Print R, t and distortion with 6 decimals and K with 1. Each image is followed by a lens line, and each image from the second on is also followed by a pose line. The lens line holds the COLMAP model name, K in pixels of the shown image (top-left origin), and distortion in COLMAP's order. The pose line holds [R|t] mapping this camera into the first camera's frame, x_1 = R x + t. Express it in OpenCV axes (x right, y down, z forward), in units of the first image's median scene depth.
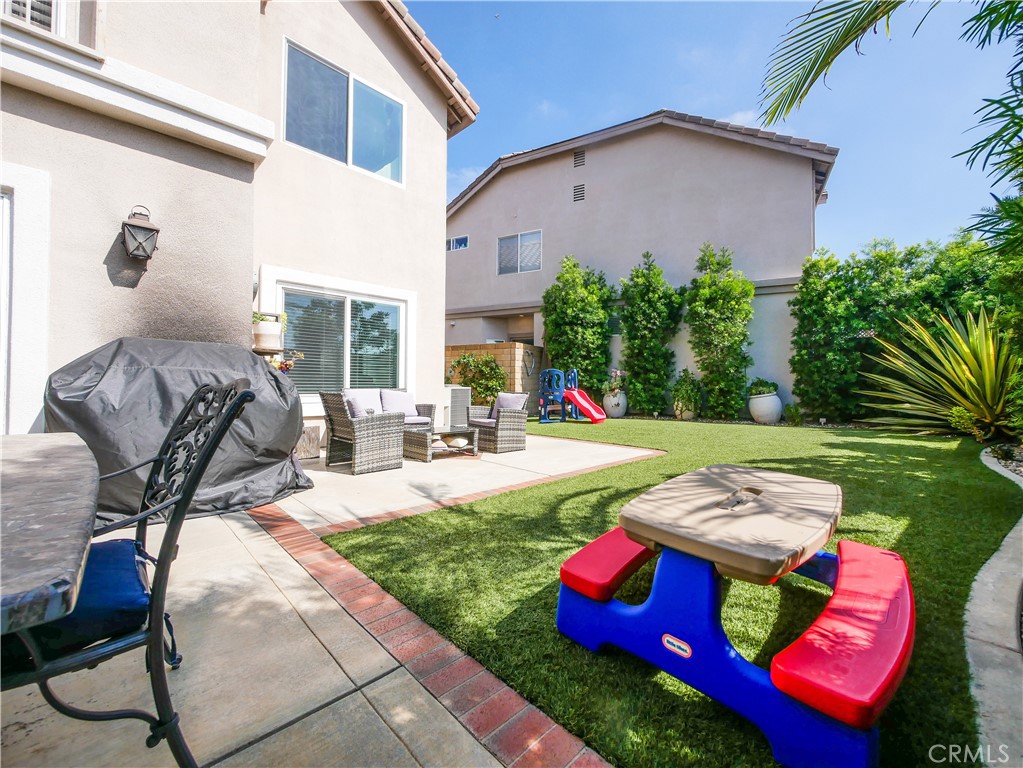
lens RADIAL K [[407.2, 0, 518.7], [0, 407.2, 379.1], [0, 0, 1]] dist [-0.001239, -0.000015]
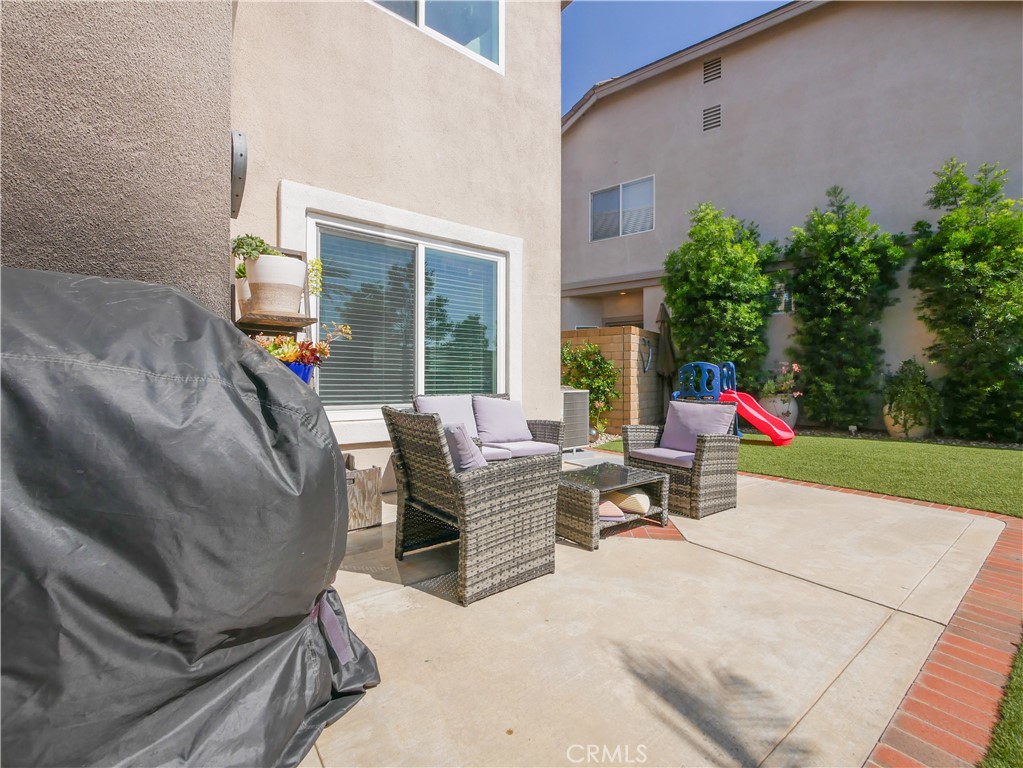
lens RADIAL K [[427.4, 0, 513.1], [0, 427.4, 382.5], [0, 0, 1]] dist [-0.001815, -0.000274]
pose [[0.991456, -0.002363, -0.130417, -0.125413], [0.004363, 0.999877, 0.015048, -0.002635], [0.130365, -0.015489, 0.991345, 0.240599]]
